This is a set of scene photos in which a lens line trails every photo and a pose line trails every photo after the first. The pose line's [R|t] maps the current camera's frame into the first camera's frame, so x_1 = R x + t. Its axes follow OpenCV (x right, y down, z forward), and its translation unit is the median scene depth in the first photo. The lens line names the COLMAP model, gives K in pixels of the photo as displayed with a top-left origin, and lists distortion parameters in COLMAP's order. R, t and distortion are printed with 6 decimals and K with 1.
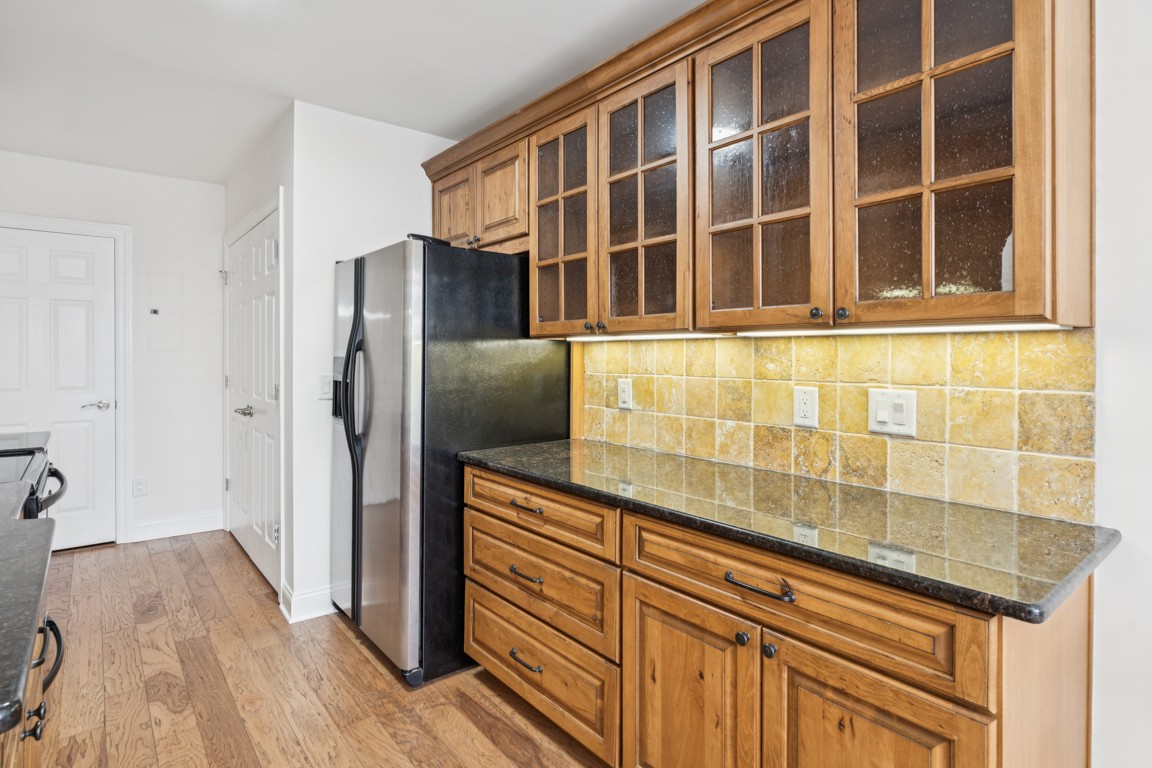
lens RADIAL K [[597.0, 0, 578.9], [0, 597.0, 354.2], [0, 0, 1]] dist [-0.003019, 0.000333]
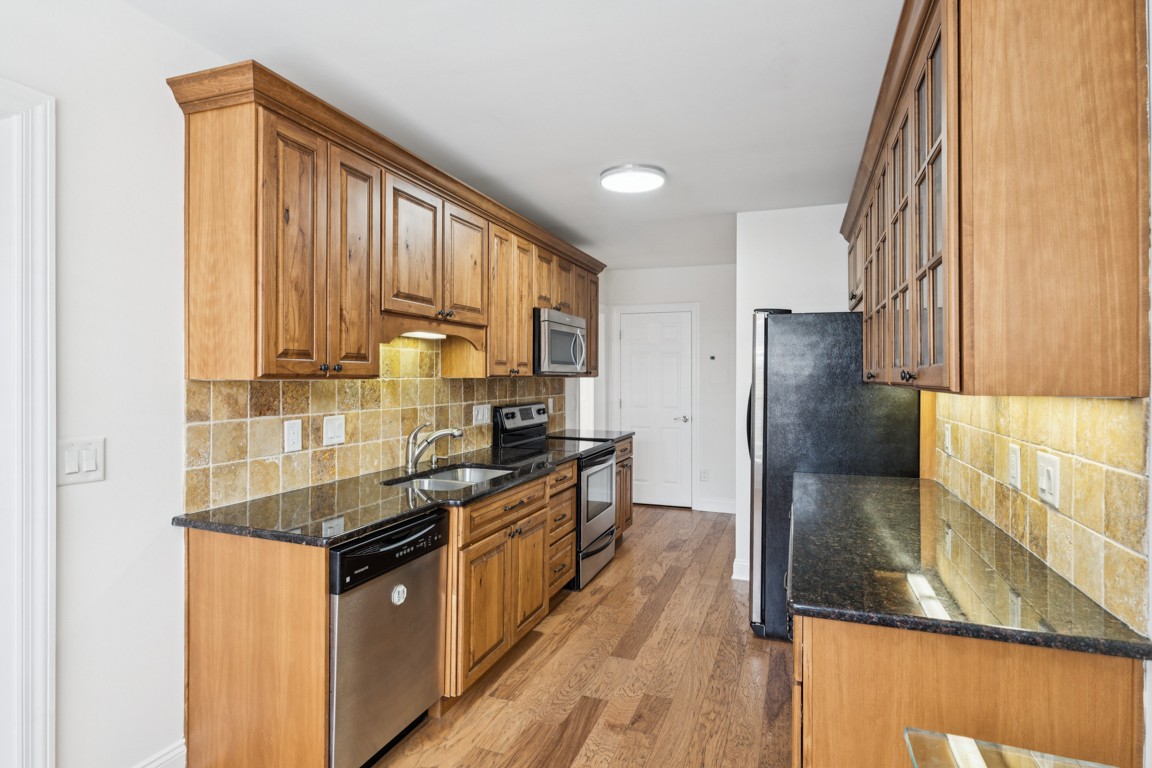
lens RADIAL K [[597.0, 0, 577.6], [0, 597.0, 379.0], [0, 0, 1]] dist [-0.003019, 0.000333]
pose [[0.505260, 0.002813, -0.862963, 0.632506], [0.001338, 0.999991, 0.004043, -0.040523], [0.862966, -0.003197, 0.505252, -0.054100]]
